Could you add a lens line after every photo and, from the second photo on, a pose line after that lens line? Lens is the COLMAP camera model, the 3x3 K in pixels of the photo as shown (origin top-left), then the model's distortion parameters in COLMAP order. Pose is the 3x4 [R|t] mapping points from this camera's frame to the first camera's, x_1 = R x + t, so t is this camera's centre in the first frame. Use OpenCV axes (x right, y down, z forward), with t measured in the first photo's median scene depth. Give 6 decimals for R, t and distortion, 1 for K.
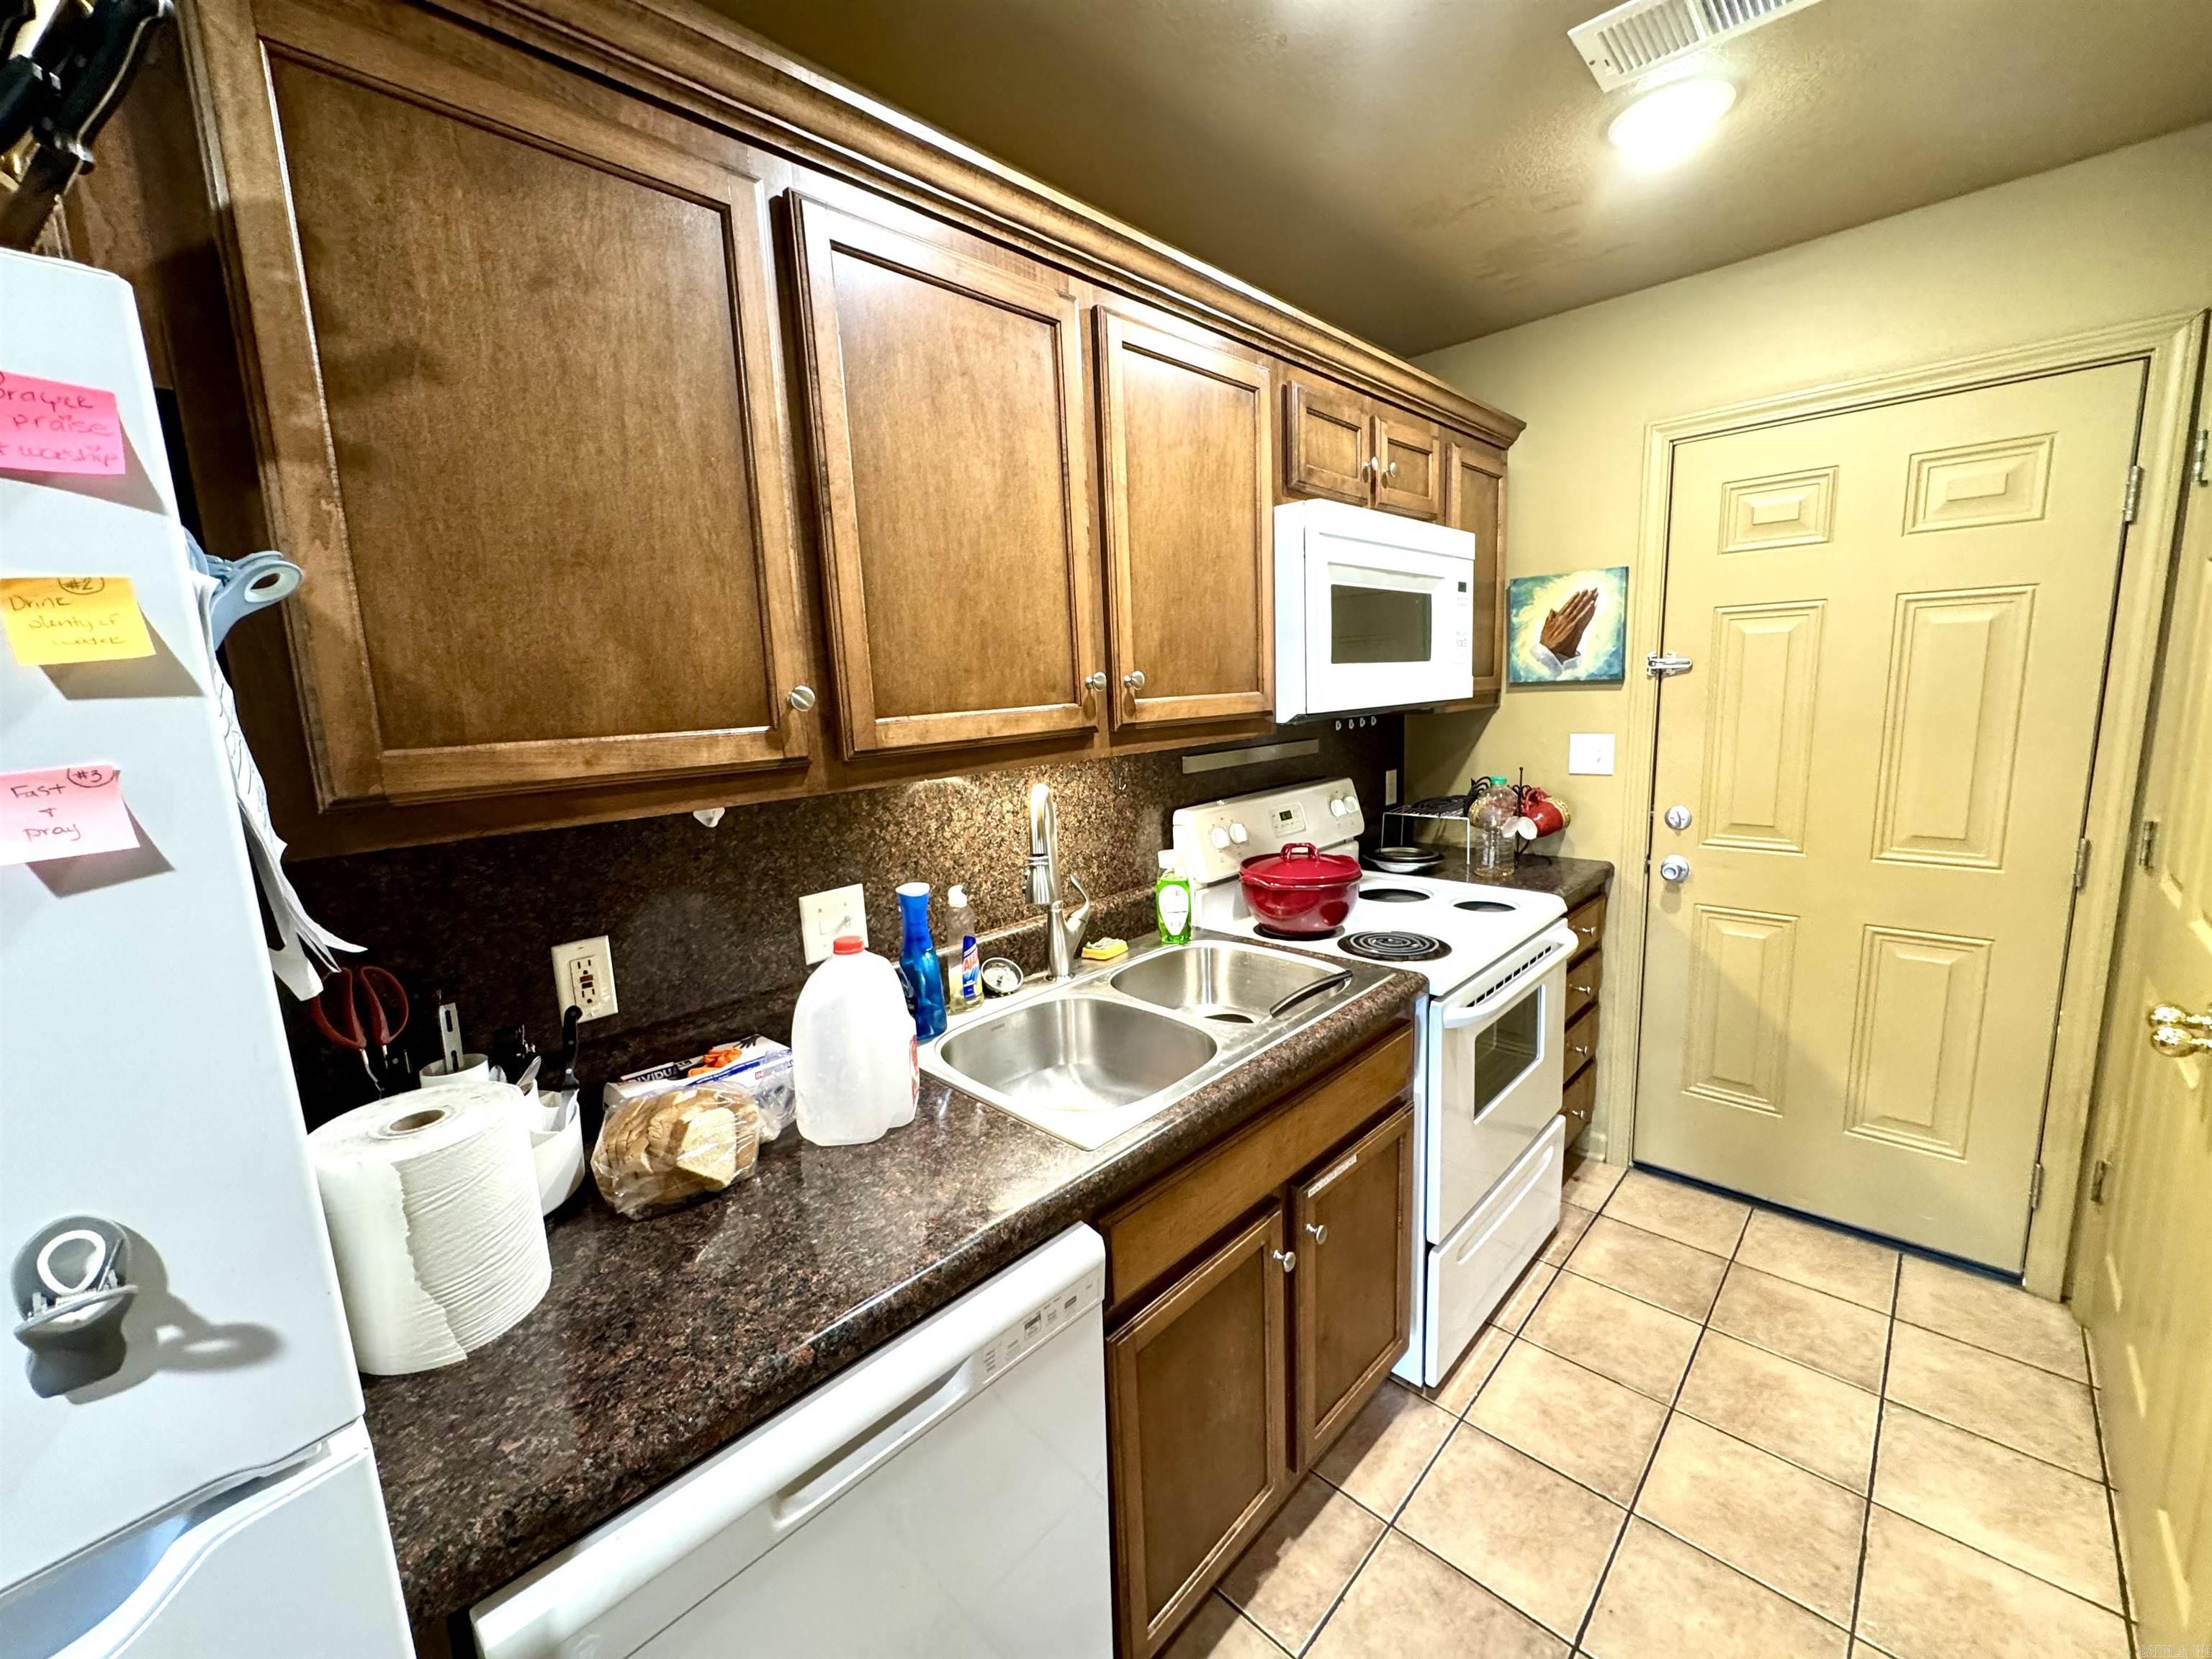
lens RADIAL K [[885.2, 0, 1097.2], [0, 885.2, 824.1], [0, 0, 1]] dist [-0.001559, -0.000202]
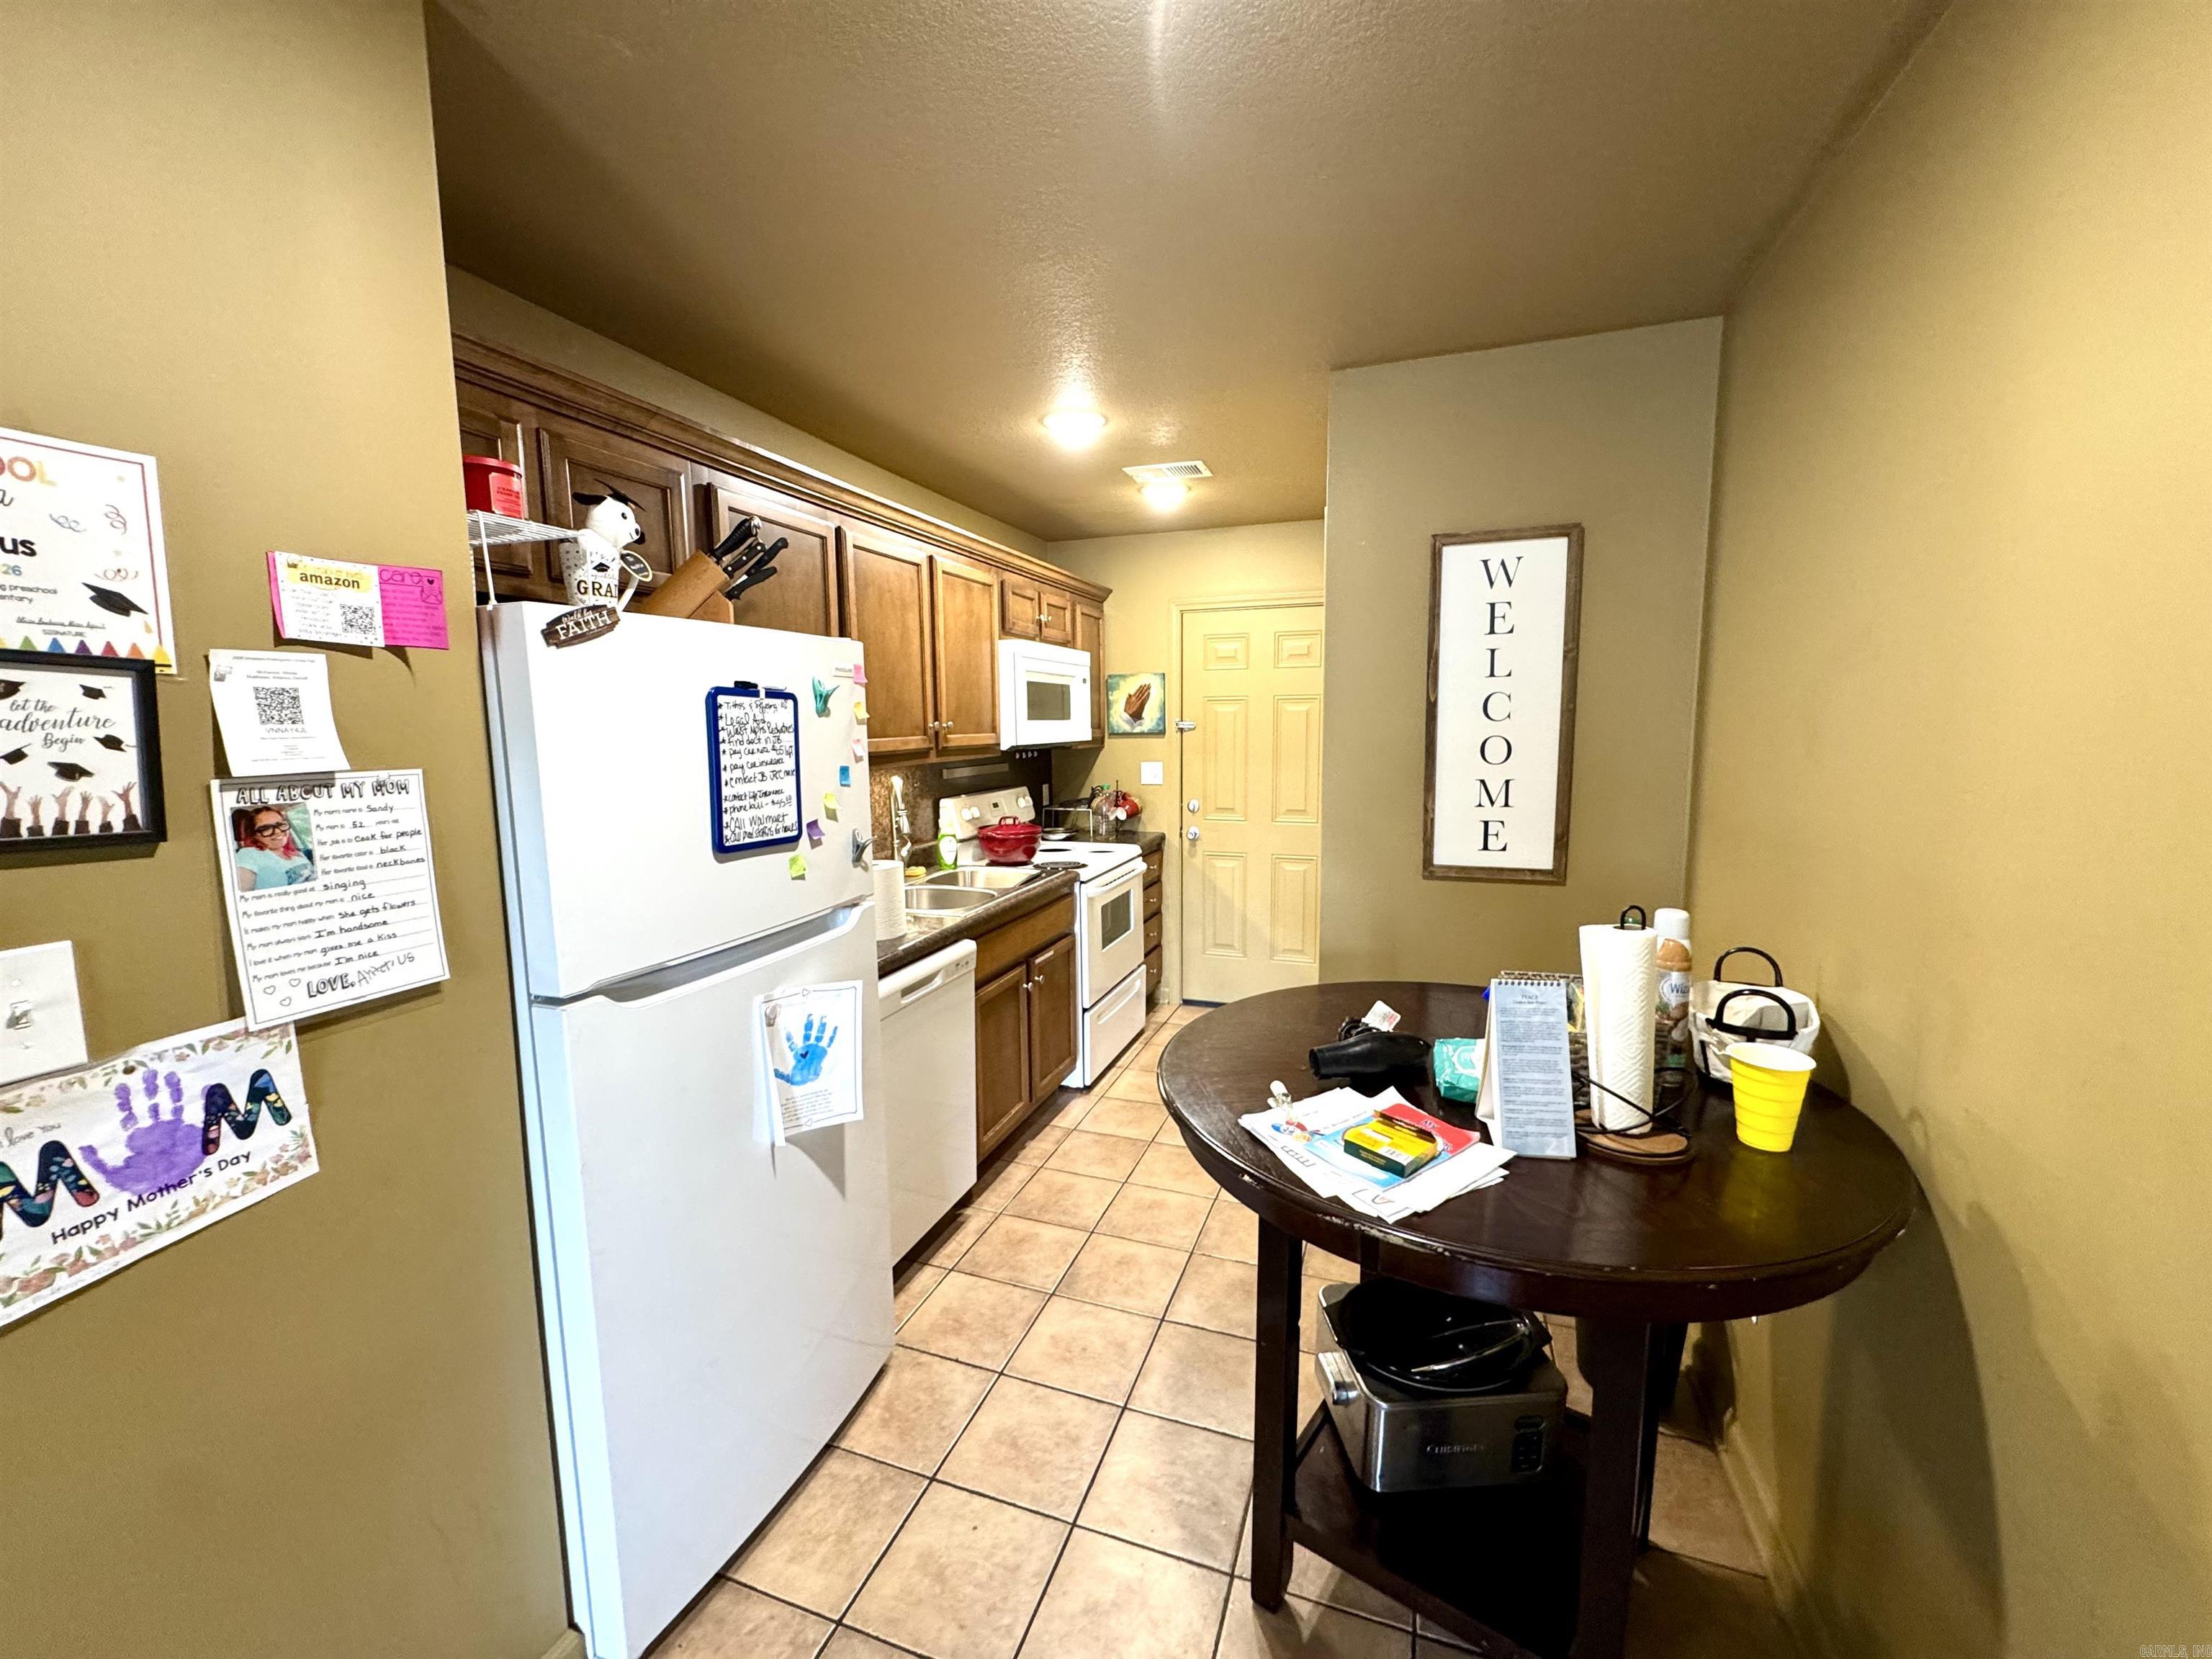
lens RADIAL K [[885.2, 0, 1097.2], [0, 885.2, 824.1], [0, 0, 1]] dist [-0.001559, -0.000202]
pose [[0.912537, -0.016299, 0.408669, -0.476685], [0.037686, 0.998306, -0.044333, 0.168394], [-0.407254, 0.055857, 0.911605, -1.002377]]
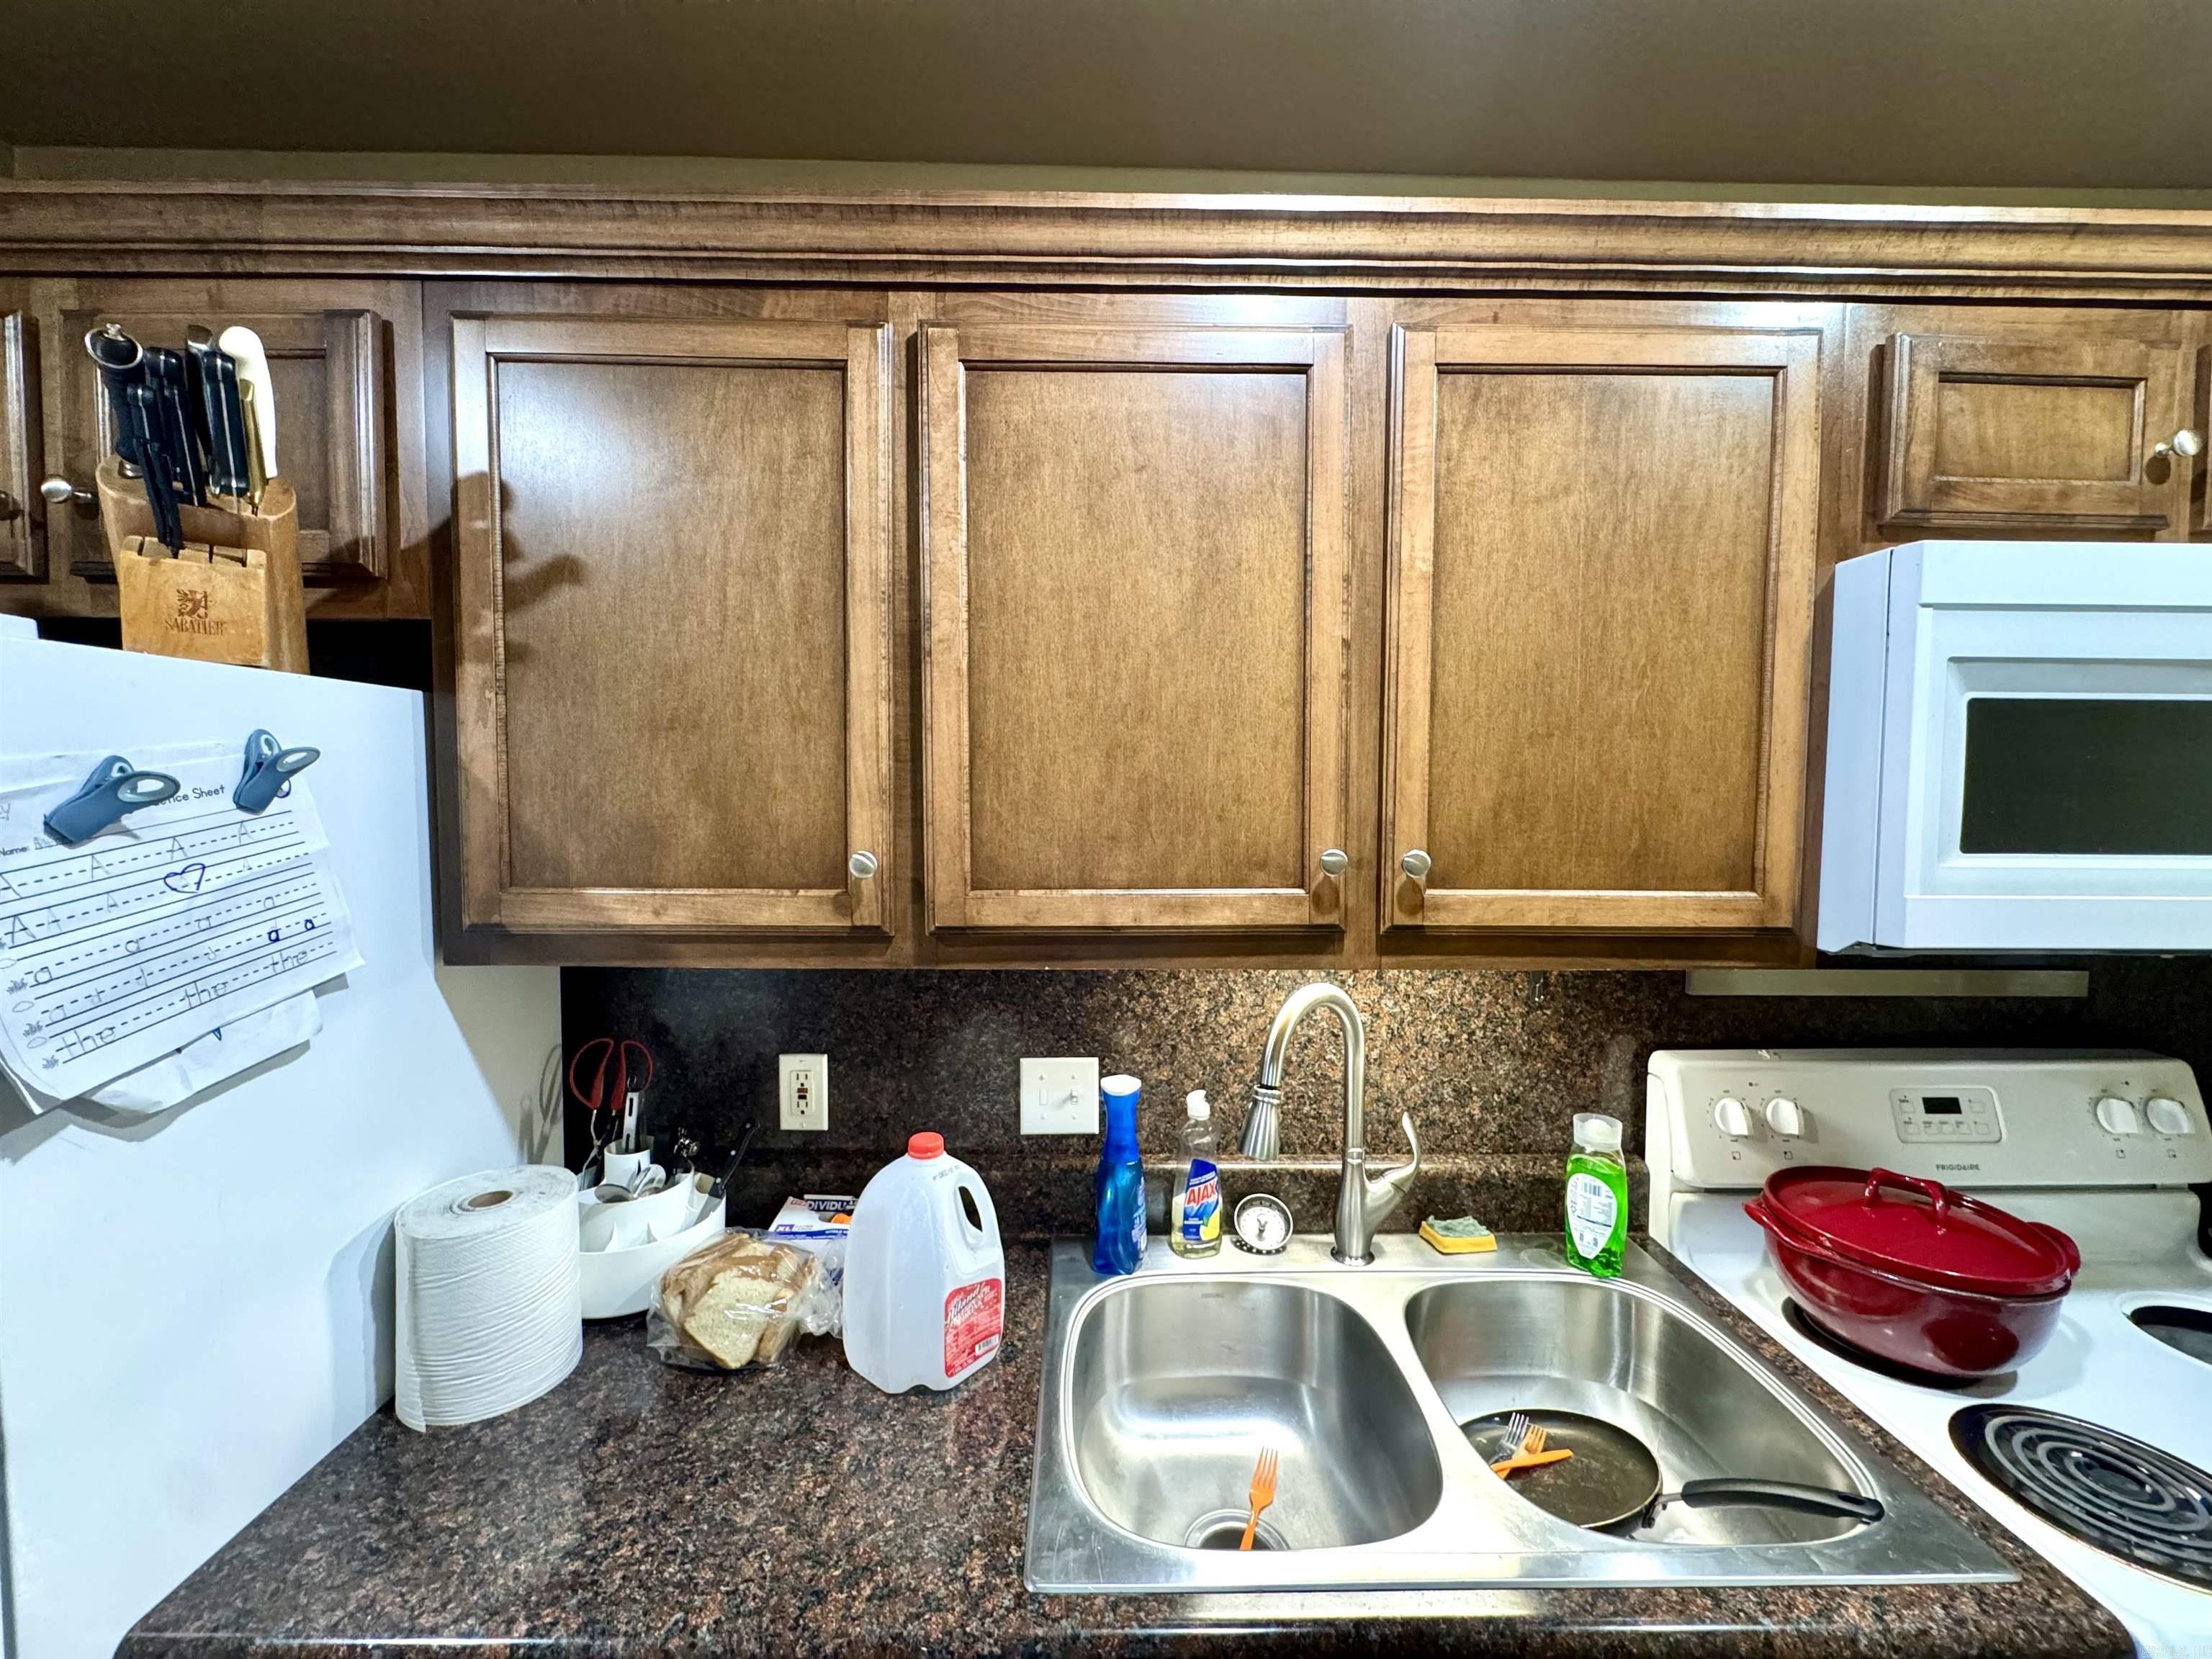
lens RADIAL K [[885.2, 0, 1097.2], [0, 885.2, 824.1], [0, 0, 1]] dist [-0.001559, -0.000202]
pose [[0.706755, 0.082491, -0.702633, 0.320672], [-0.146857, 0.988651, -0.031648, -0.130643], [0.692048, 0.125554, 0.710848, 0.358954]]
